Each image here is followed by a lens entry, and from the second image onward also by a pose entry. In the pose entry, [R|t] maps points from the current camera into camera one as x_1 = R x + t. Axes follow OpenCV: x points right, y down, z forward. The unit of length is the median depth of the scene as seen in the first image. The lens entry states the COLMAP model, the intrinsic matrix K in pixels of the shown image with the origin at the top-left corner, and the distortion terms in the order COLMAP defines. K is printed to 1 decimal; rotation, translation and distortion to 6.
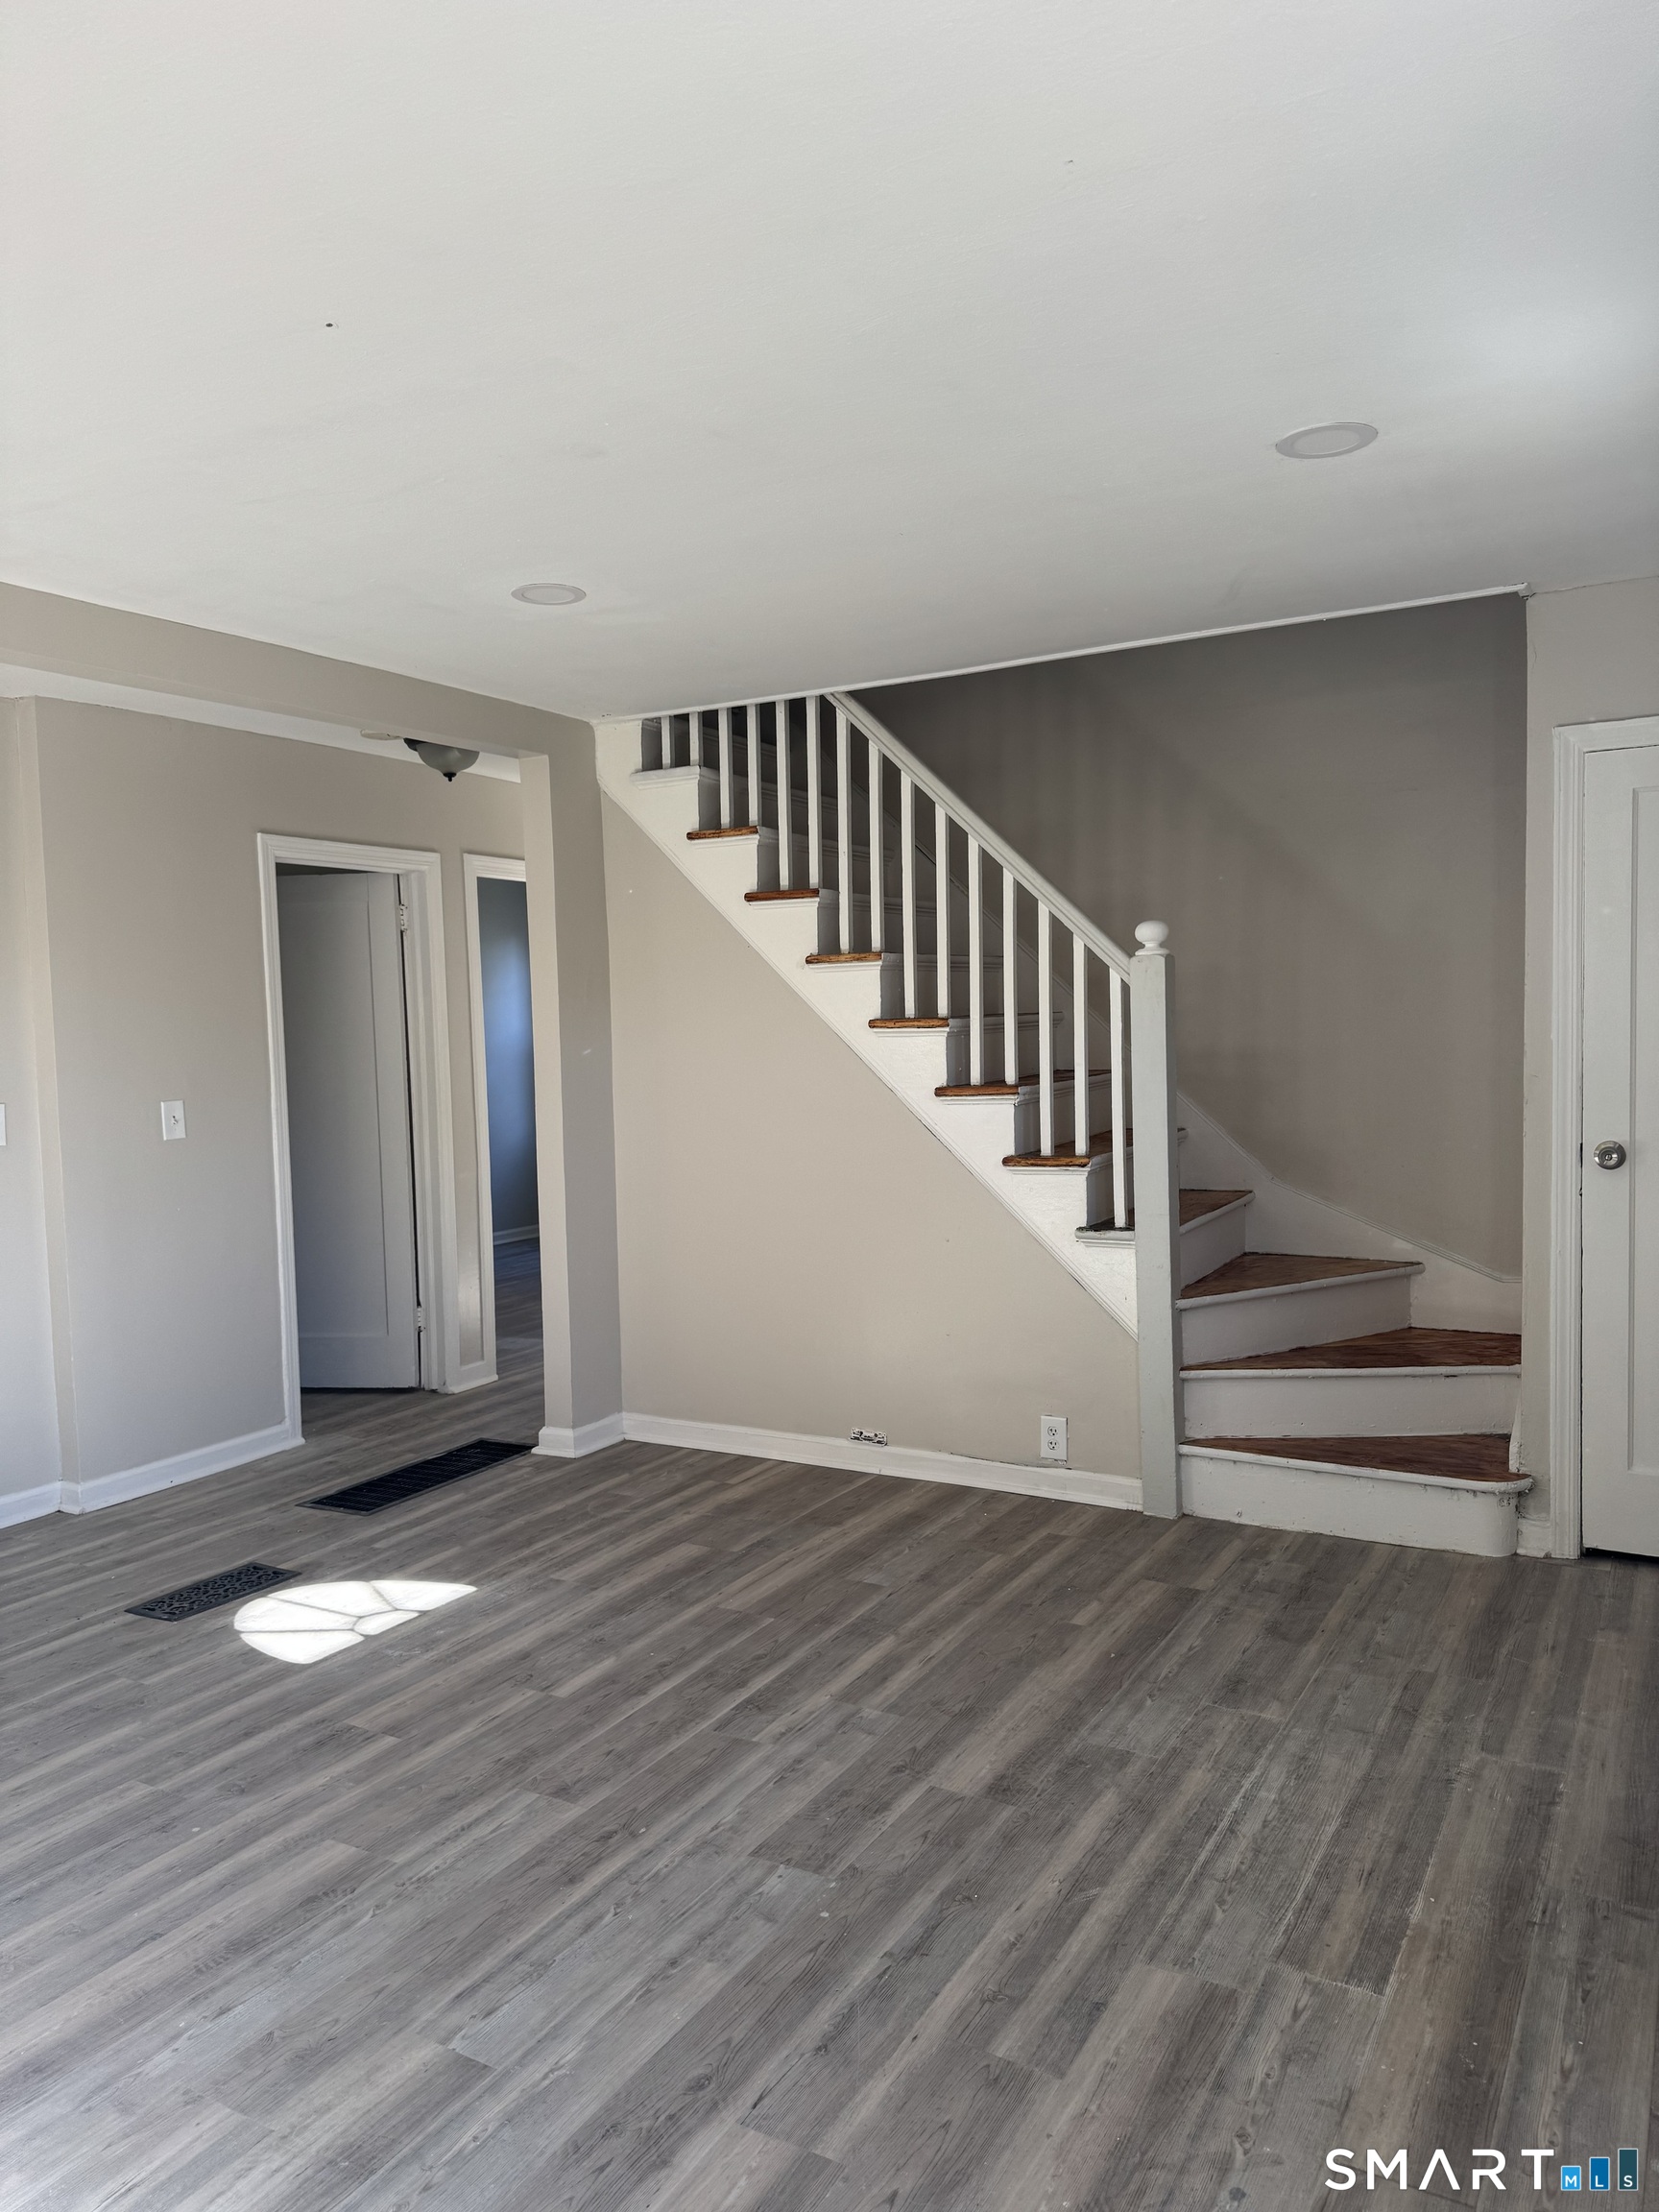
lens RADIAL K [[1581.2, 0, 817.5], [0, 1581.2, 1101.6], [0, 0, 1]] dist [0.038823, -0.036144]
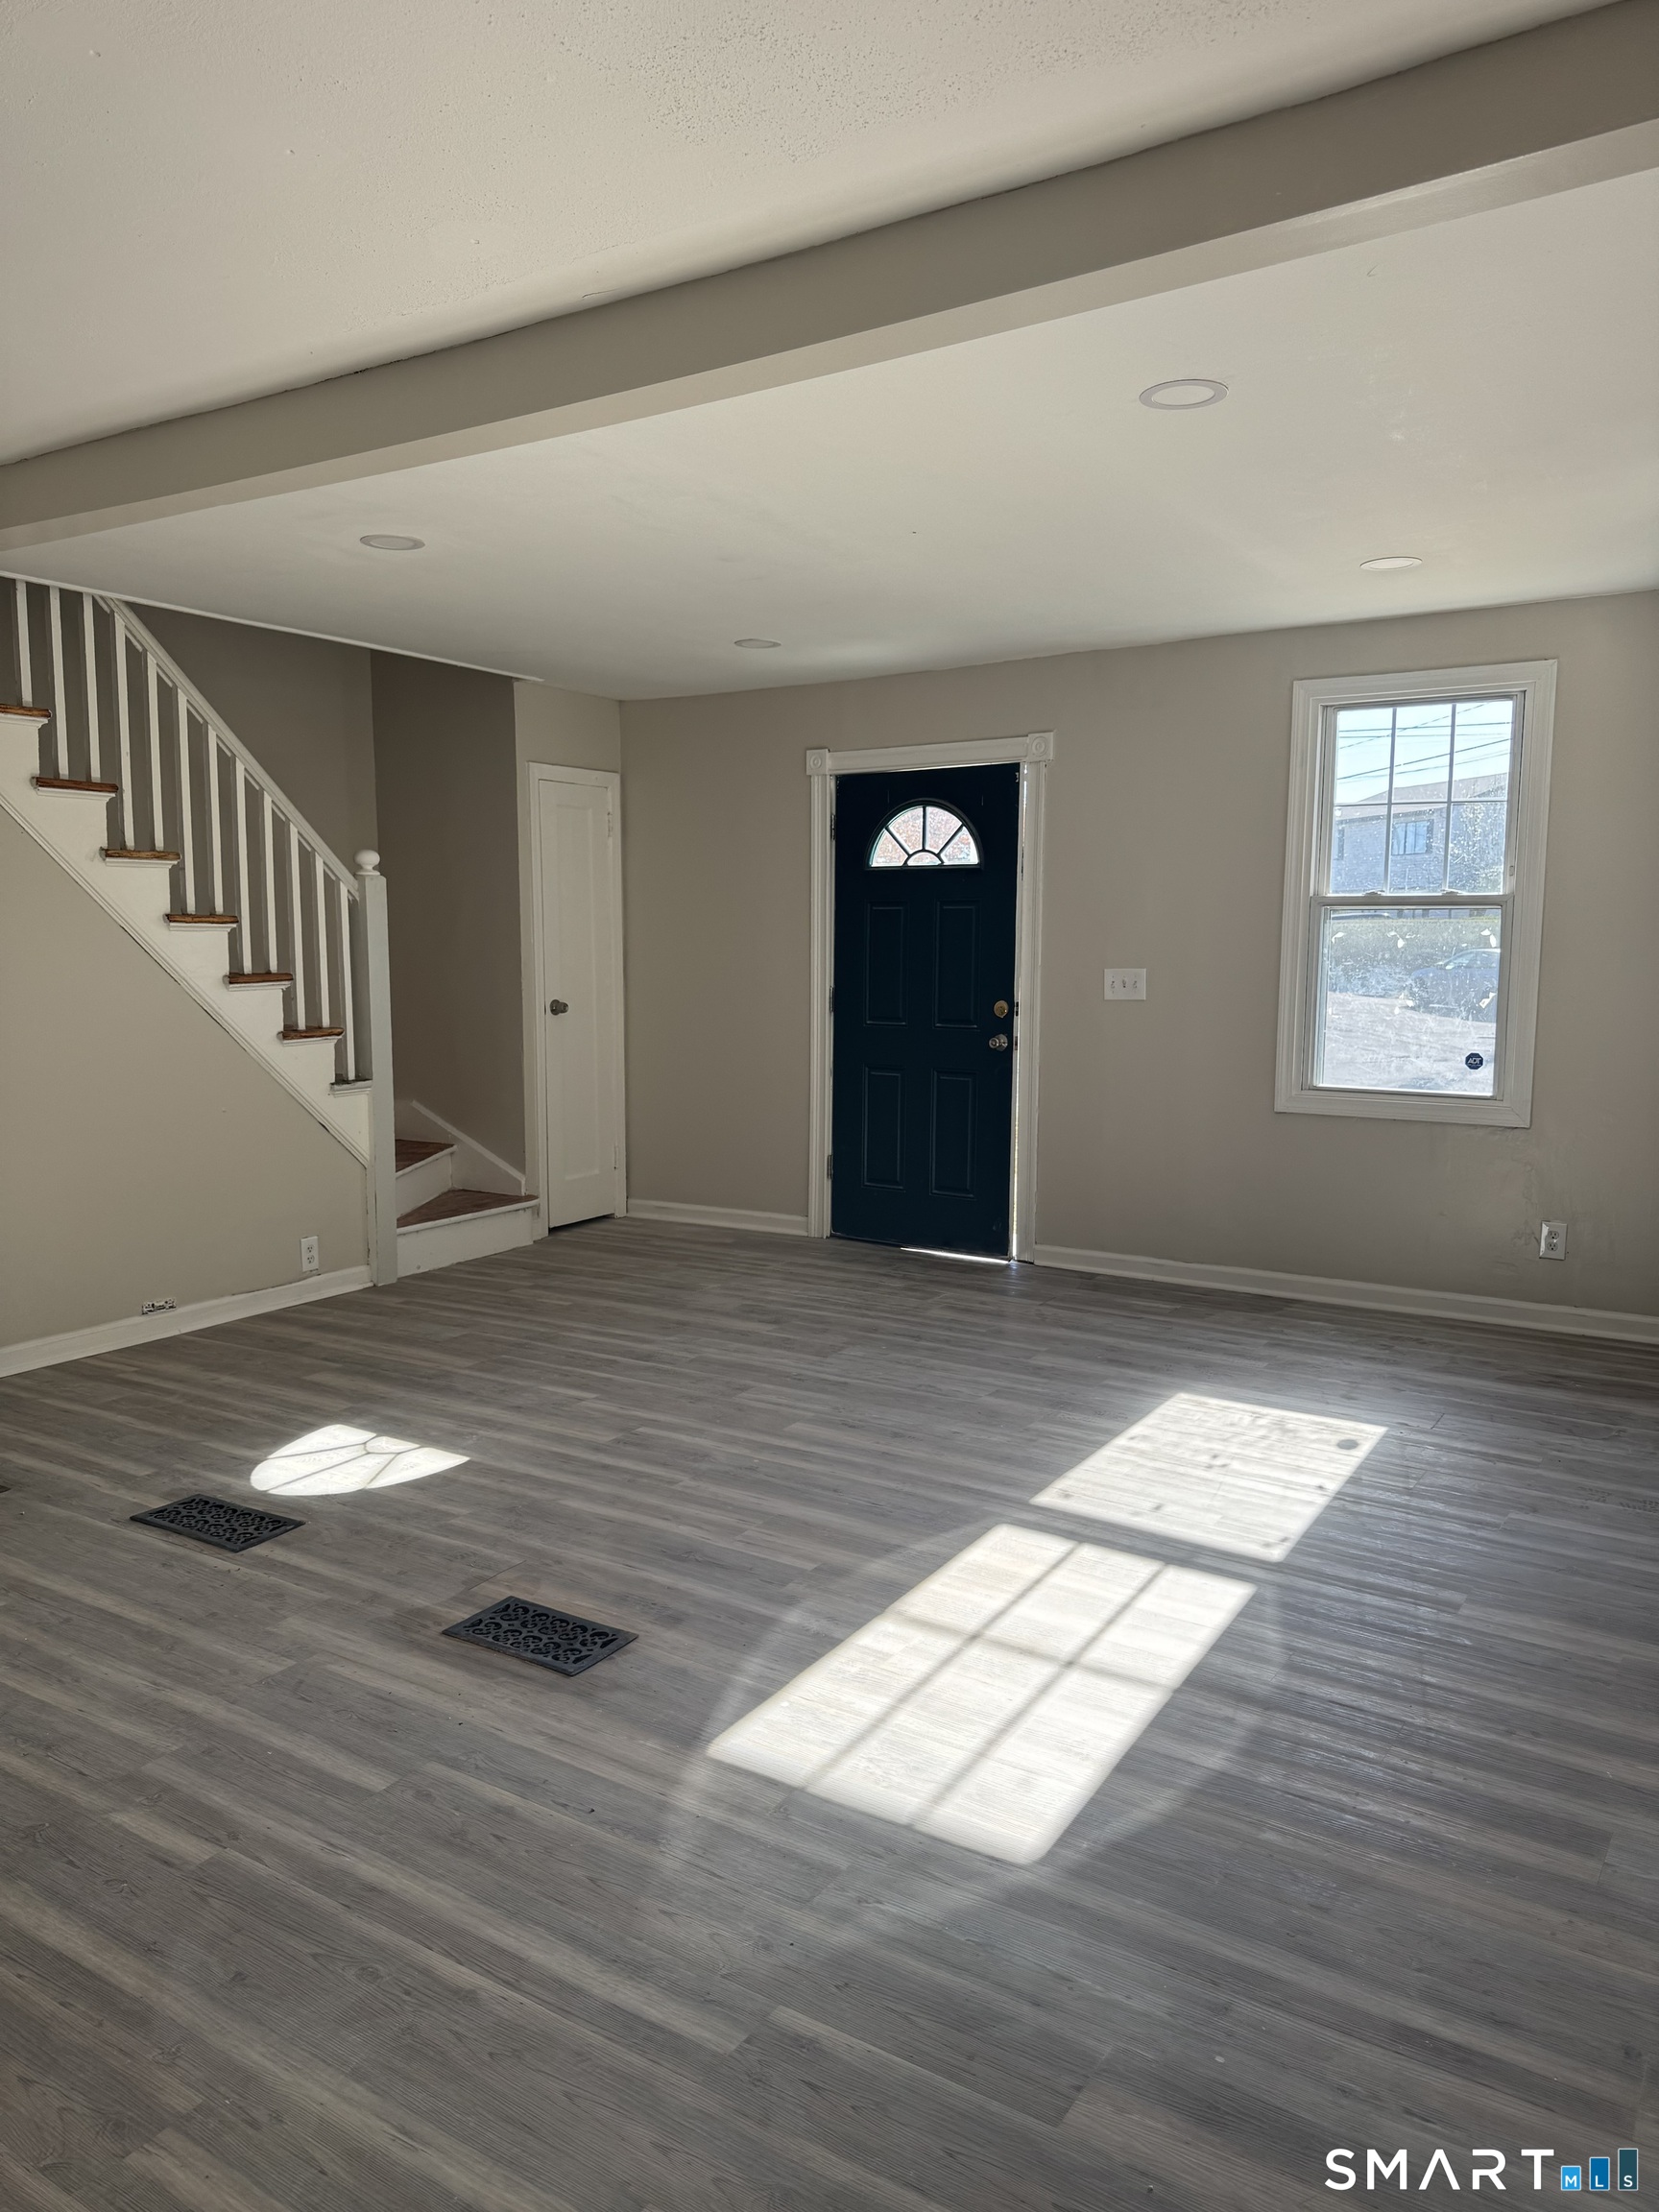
lens RADIAL K [[1581.2, 0, 852.2], [0, 1581.2, 1121.7], [0, 0, 1]] dist [0.038823, -0.036144]
pose [[0.020915, -0.090863, 0.995644, -1.268004], [0.055713, 0.994420, 0.089581, 0.019888], [-0.998228, 0.053596, 0.025860, 0.610190]]
